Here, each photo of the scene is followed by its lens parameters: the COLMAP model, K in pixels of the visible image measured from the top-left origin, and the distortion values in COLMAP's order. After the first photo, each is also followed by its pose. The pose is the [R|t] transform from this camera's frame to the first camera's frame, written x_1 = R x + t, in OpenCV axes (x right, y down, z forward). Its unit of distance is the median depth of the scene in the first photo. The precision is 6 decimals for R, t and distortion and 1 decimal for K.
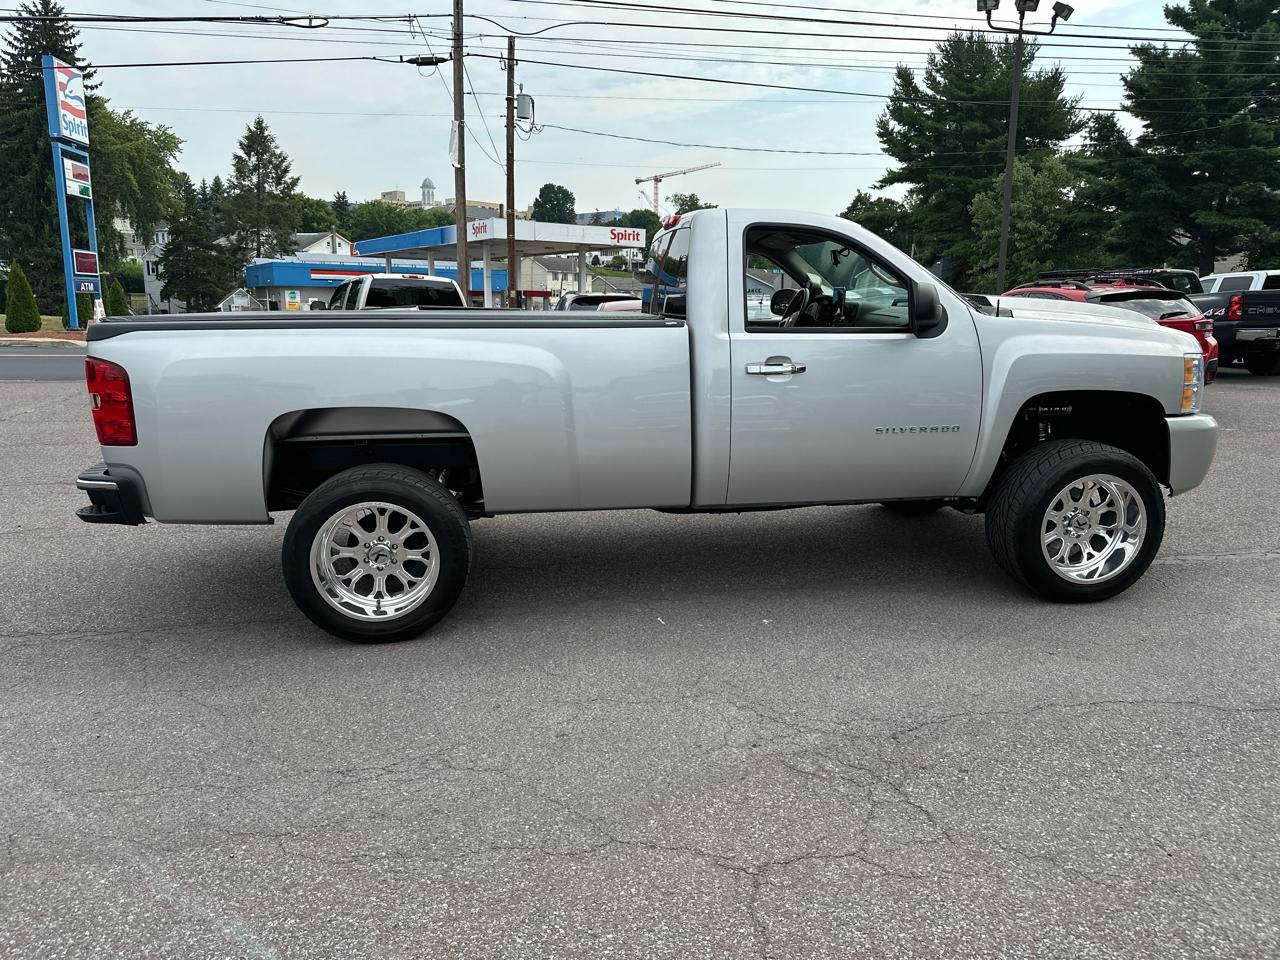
lens RADIAL K [[931.6, 0, 640.0], [0, 931.6, 480.0], [0, 0, 1]] dist [0.027437, -0.024966]
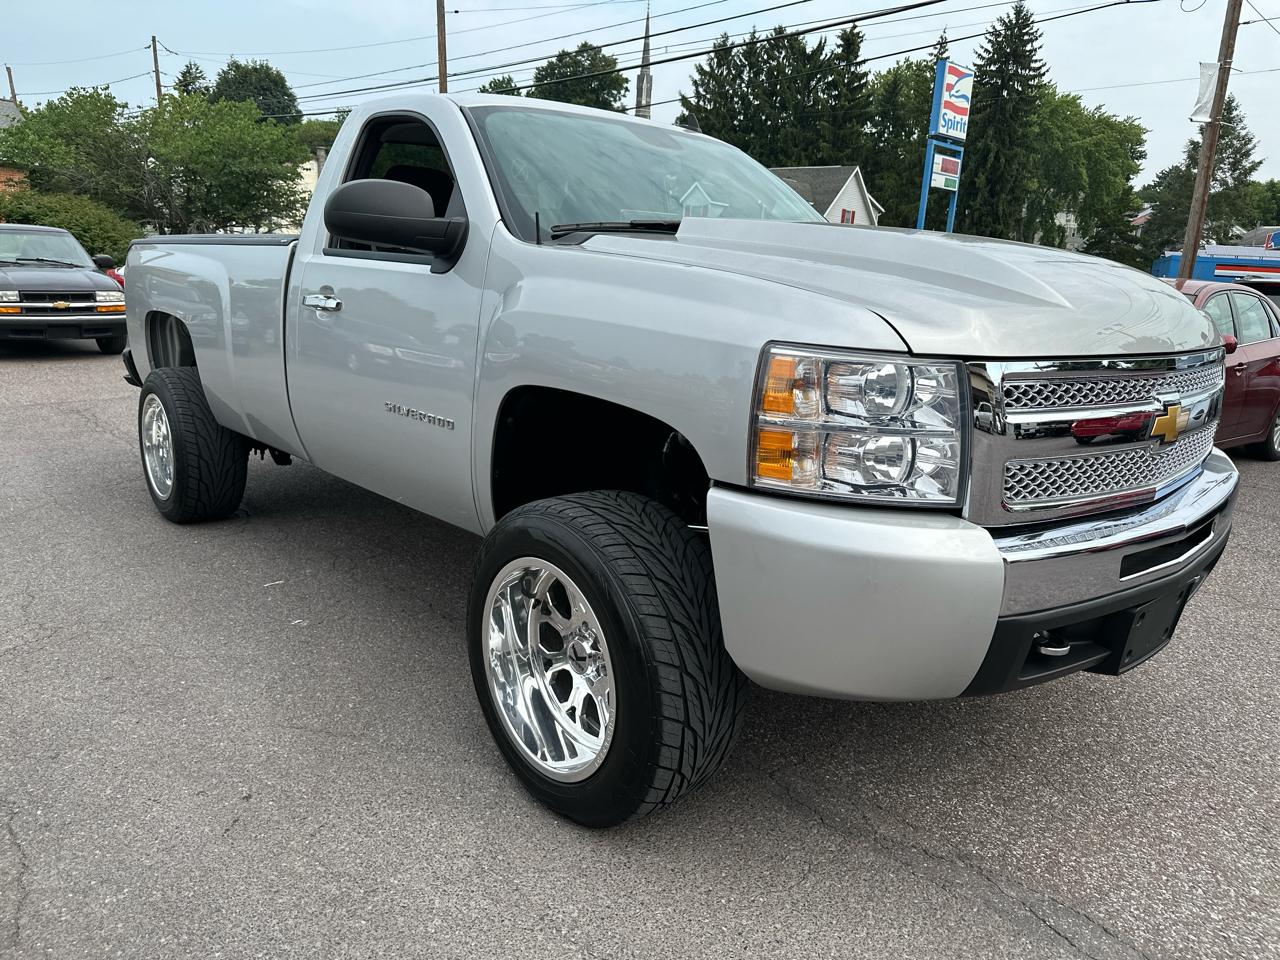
lens RADIAL K [[923.9, 0, 635.0], [0, 923.9, 489.0], [0, 0, 1]] dist [0.009926, -0.017601]
pose [[0.562044, 0.214528, -0.798802, 0.088542], [-0.203506, 0.971956, 0.117841, -0.010933], [0.801681, 0.096329, 0.589940, 0.073747]]
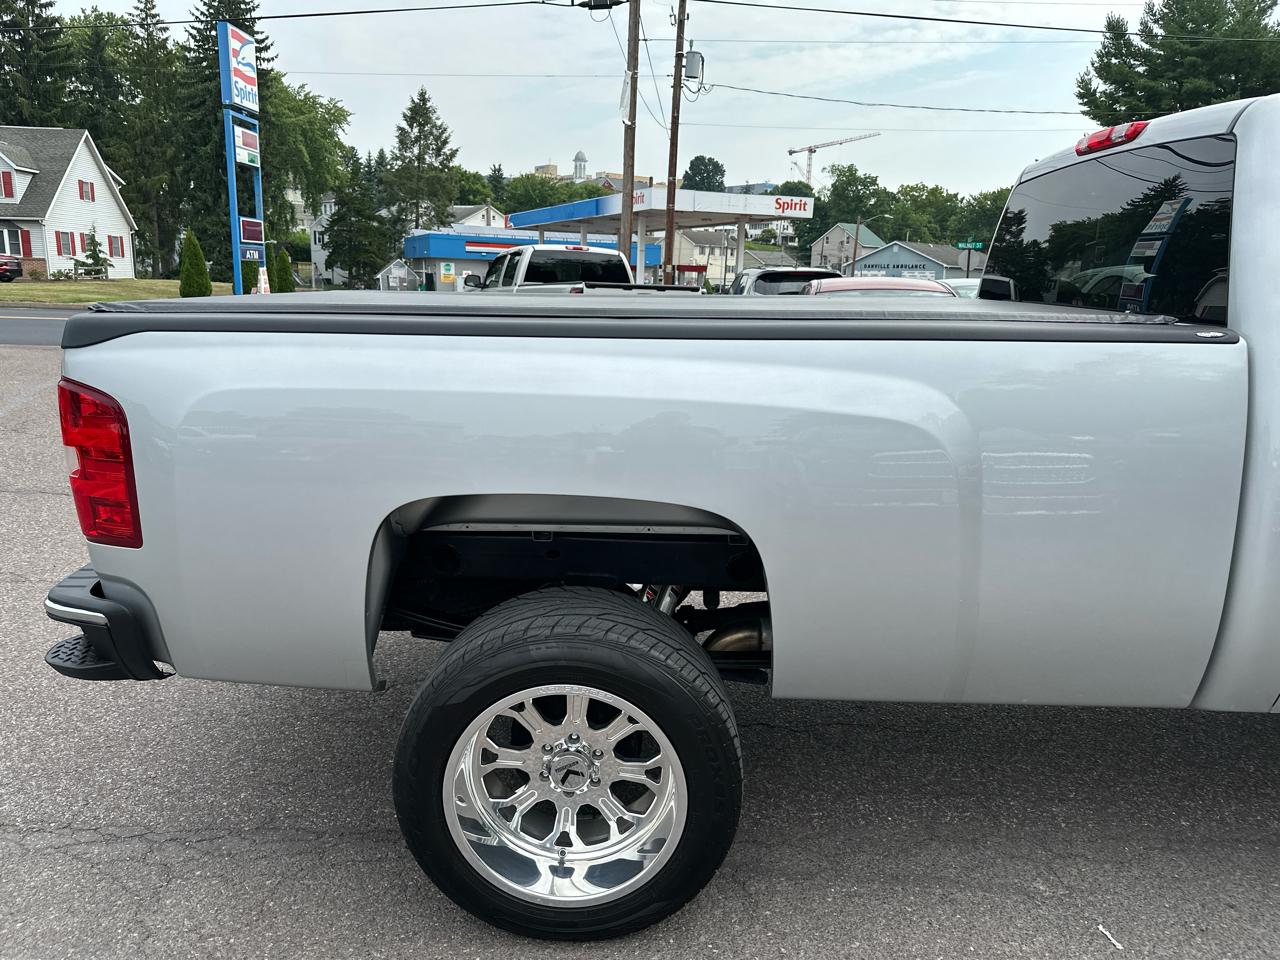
lens RADIAL K [[926.8, 0, 625.8], [0, 926.8, 479.5], [0, 0, 1]] dist [0.012439, -0.012209]
pose [[0.986480, 0.051030, -0.155735, -0.016920], [-0.046773, 0.998428, 0.030881, -0.009640], [0.157066, -0.023180, 0.987316, 0.047862]]
